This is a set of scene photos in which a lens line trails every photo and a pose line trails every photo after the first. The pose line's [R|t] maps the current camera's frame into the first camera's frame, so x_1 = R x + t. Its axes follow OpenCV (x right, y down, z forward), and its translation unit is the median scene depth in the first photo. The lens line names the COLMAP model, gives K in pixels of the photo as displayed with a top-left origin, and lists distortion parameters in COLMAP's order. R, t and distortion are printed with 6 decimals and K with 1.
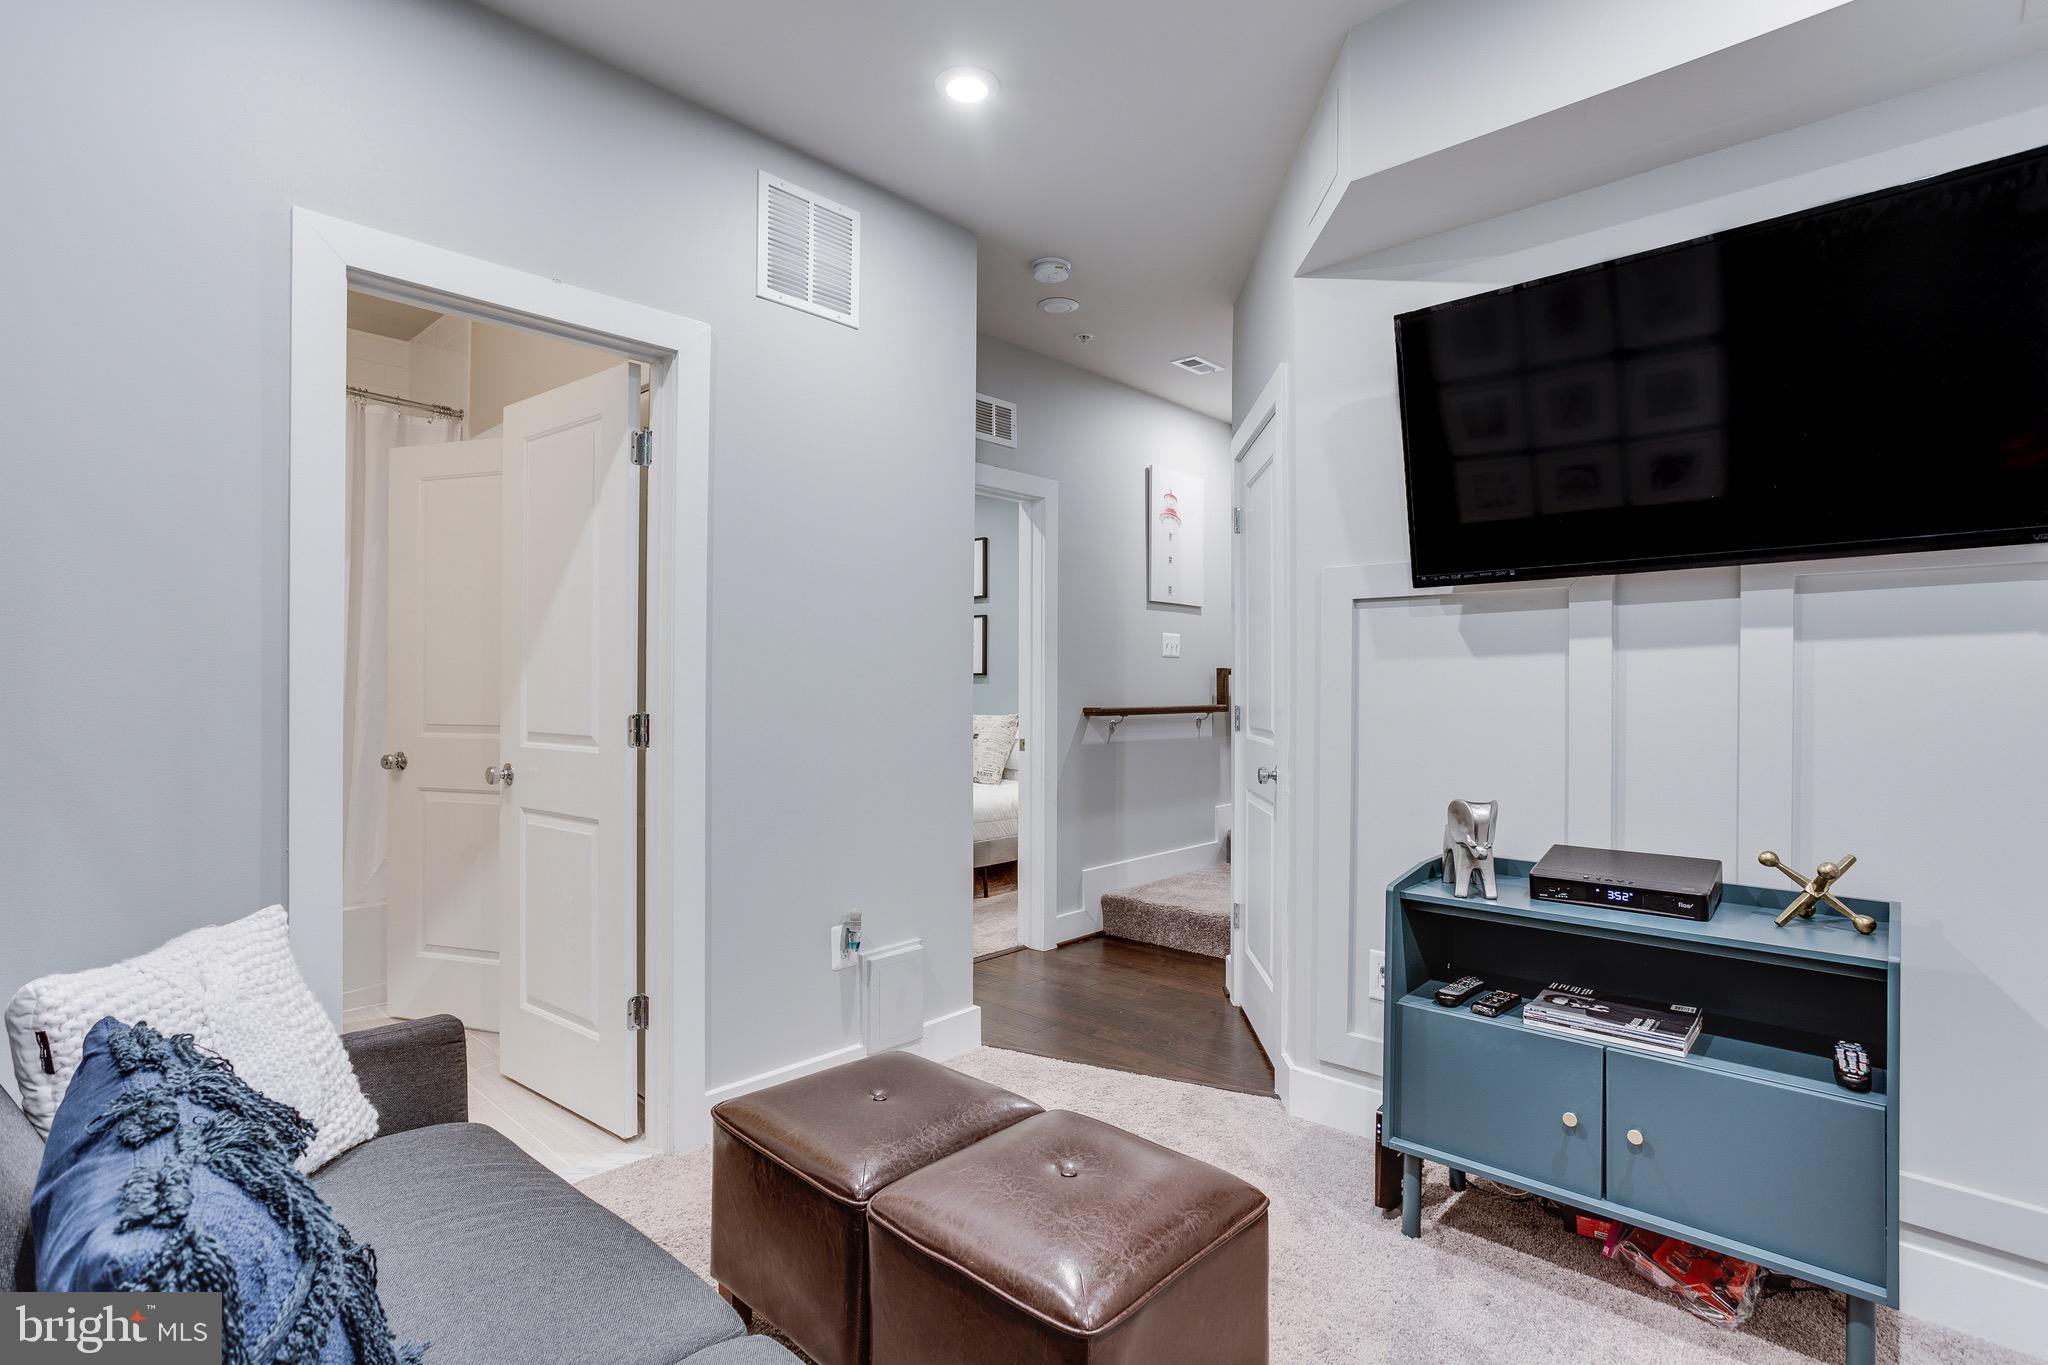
lens RADIAL K [[998.2, 0, 1019.3], [0, 998.2, 663.9], [0, 0, 1]] dist [-0.052065, 0.030681]
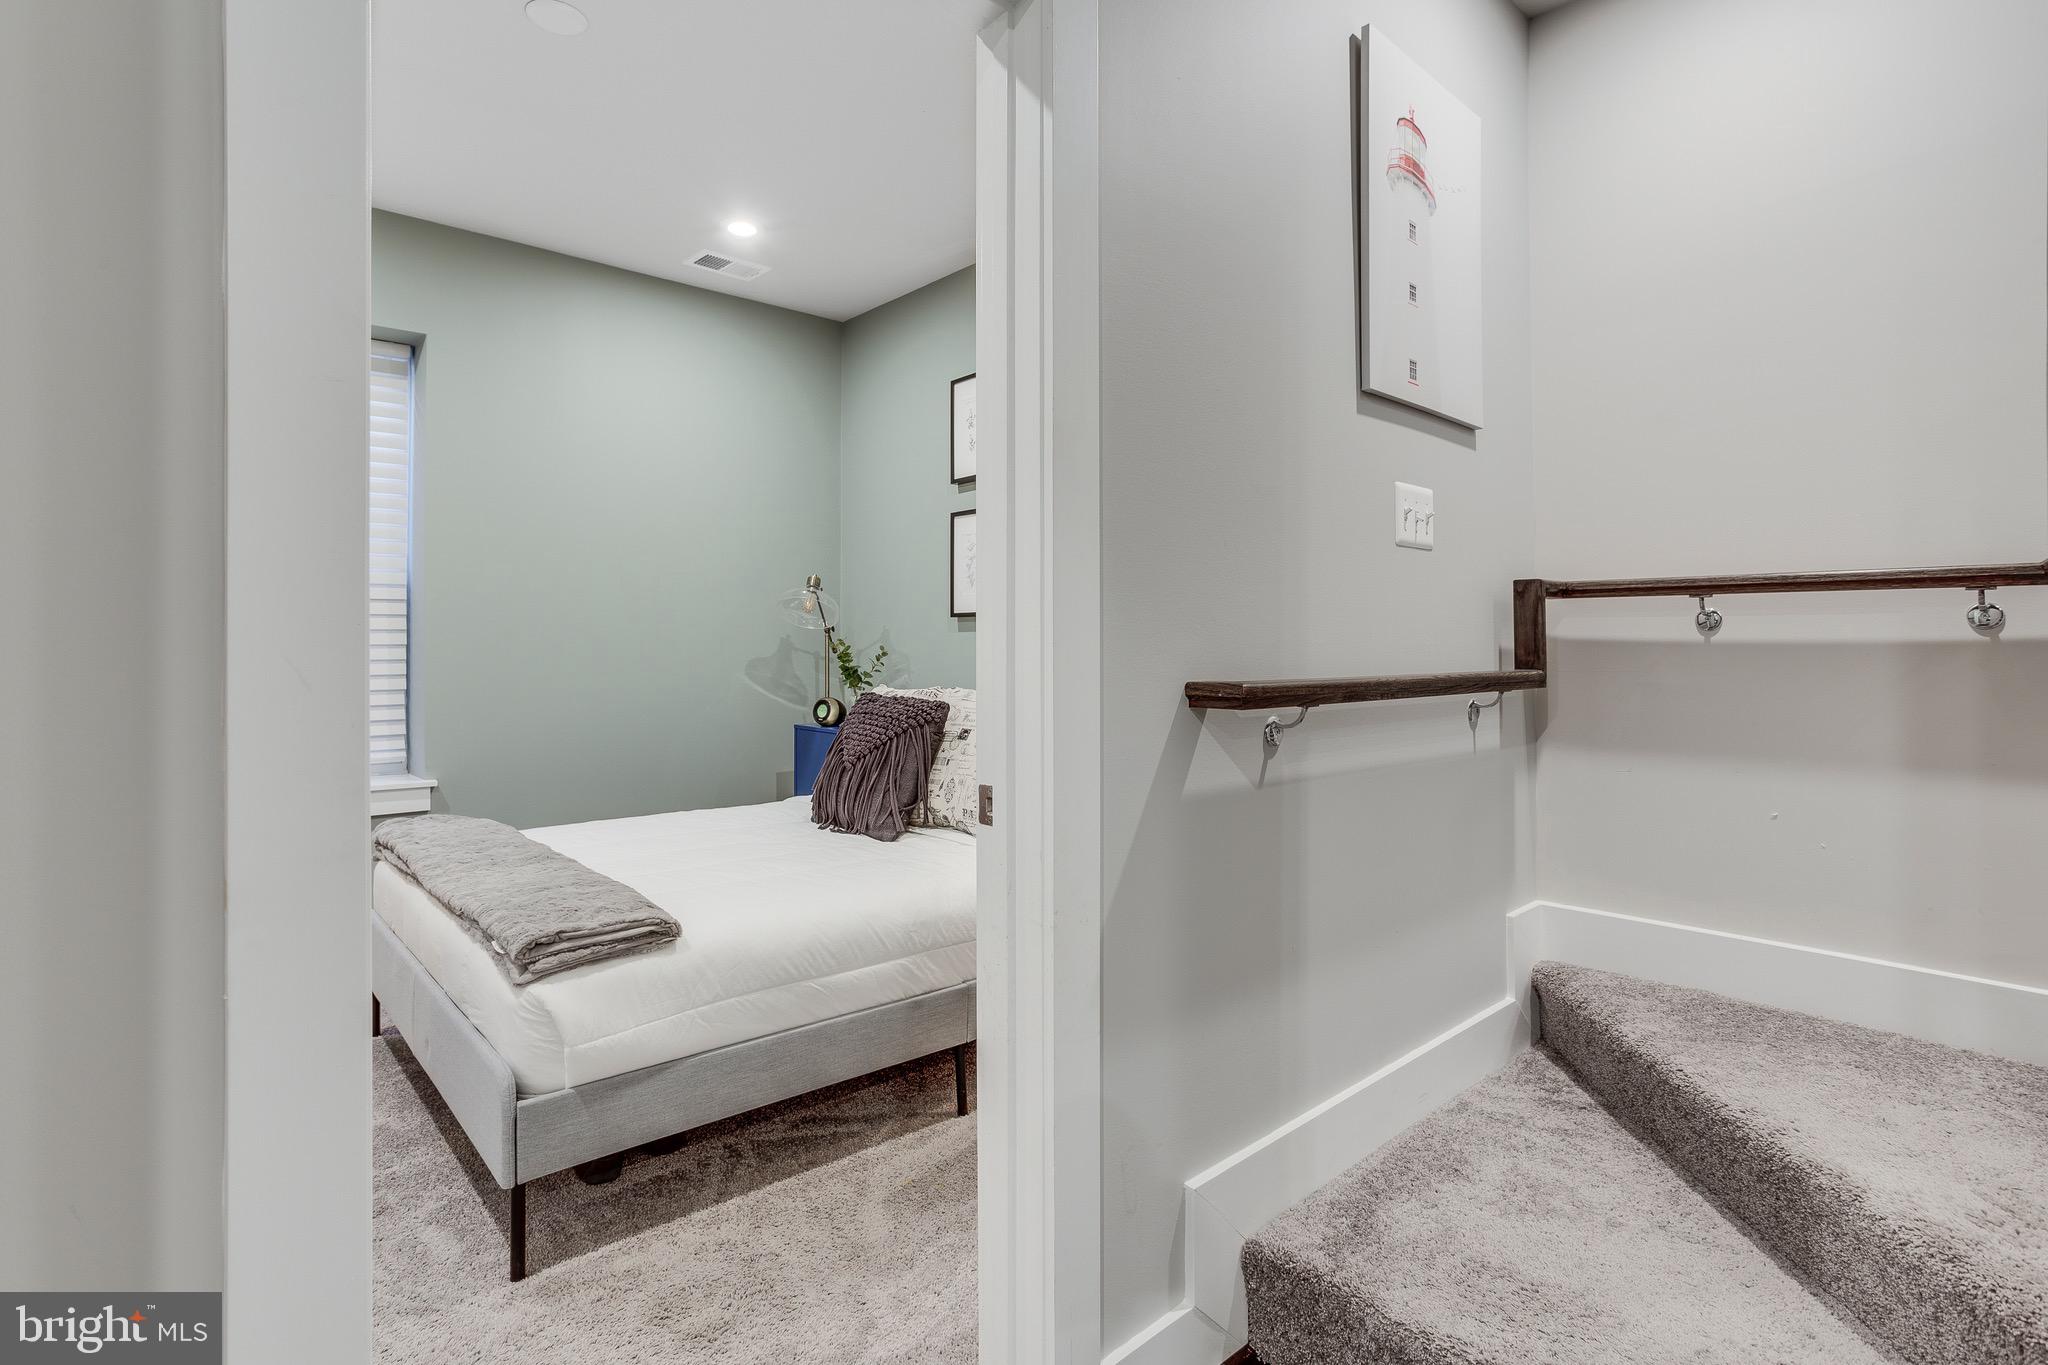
lens RADIAL K [[998.2, 0, 1019.3], [0, 998.2, 663.9], [0, 0, 1]] dist [-0.052065, 0.030681]
pose [[0.995154, -0.006816, -0.098096, 0.038802], [0.009945, 0.999456, 0.031439, 0.025131], [0.097828, -0.032262, 0.994680, 0.621283]]
